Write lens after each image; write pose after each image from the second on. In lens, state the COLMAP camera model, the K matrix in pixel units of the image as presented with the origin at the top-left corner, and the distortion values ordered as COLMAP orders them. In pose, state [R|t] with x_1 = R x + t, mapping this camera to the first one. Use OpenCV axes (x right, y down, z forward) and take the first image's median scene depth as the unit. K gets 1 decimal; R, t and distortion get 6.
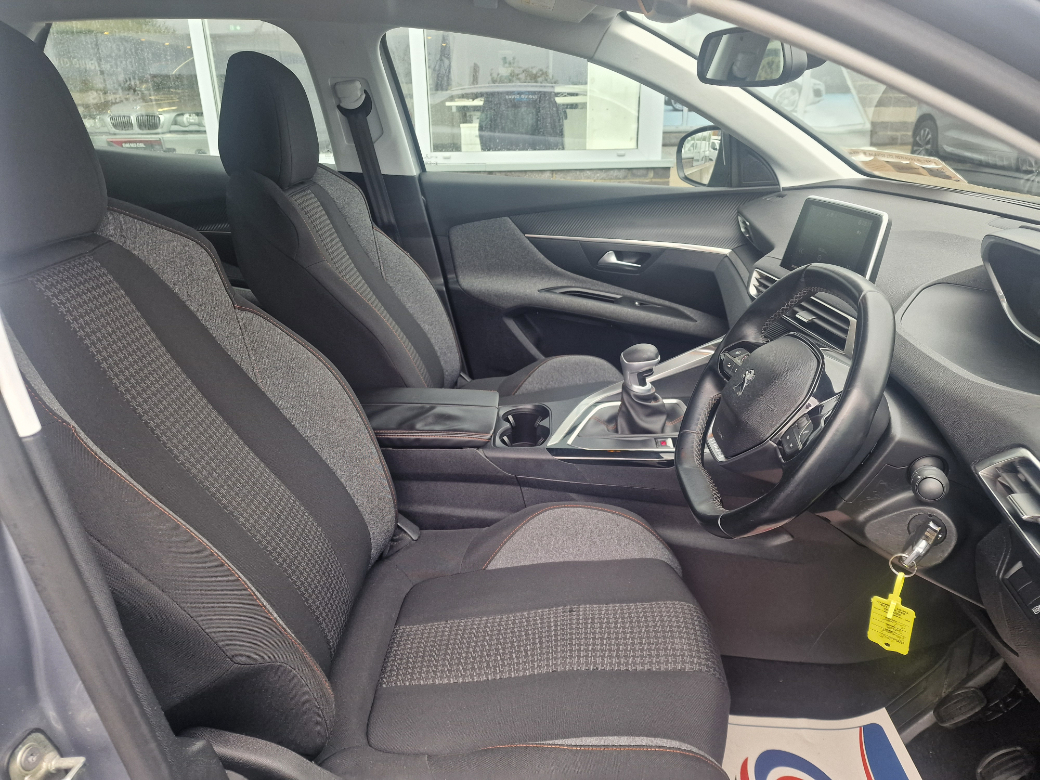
lens RADIAL K [[714.5, 0, 517.8], [0, 714.5, 442.9], [0, 0, 1]] dist [0.081228, -0.089443]
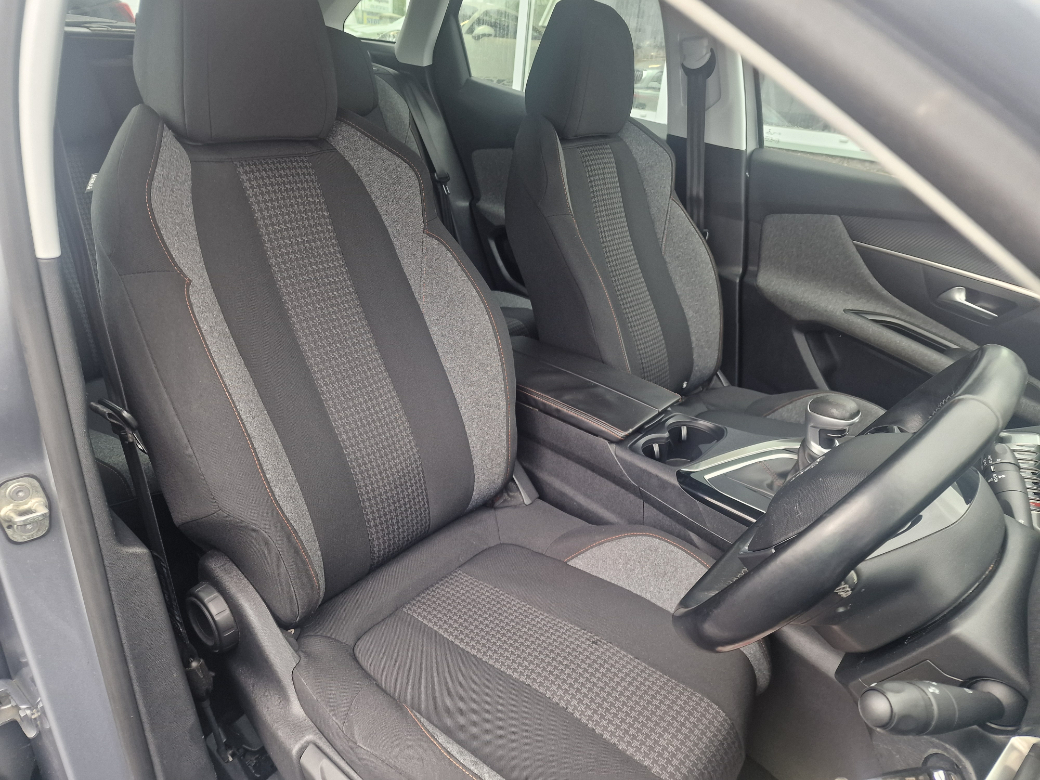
lens RADIAL K [[714.5, 0, 517.8], [0, 714.5, 442.9], [0, 0, 1]] dist [0.081228, -0.089443]
pose [[0.770680, 0.369750, -0.518978, 0.258405], [-0.351478, 0.926000, 0.137792, -0.059909], [0.531522, 0.076216, 0.843608, 0.119488]]
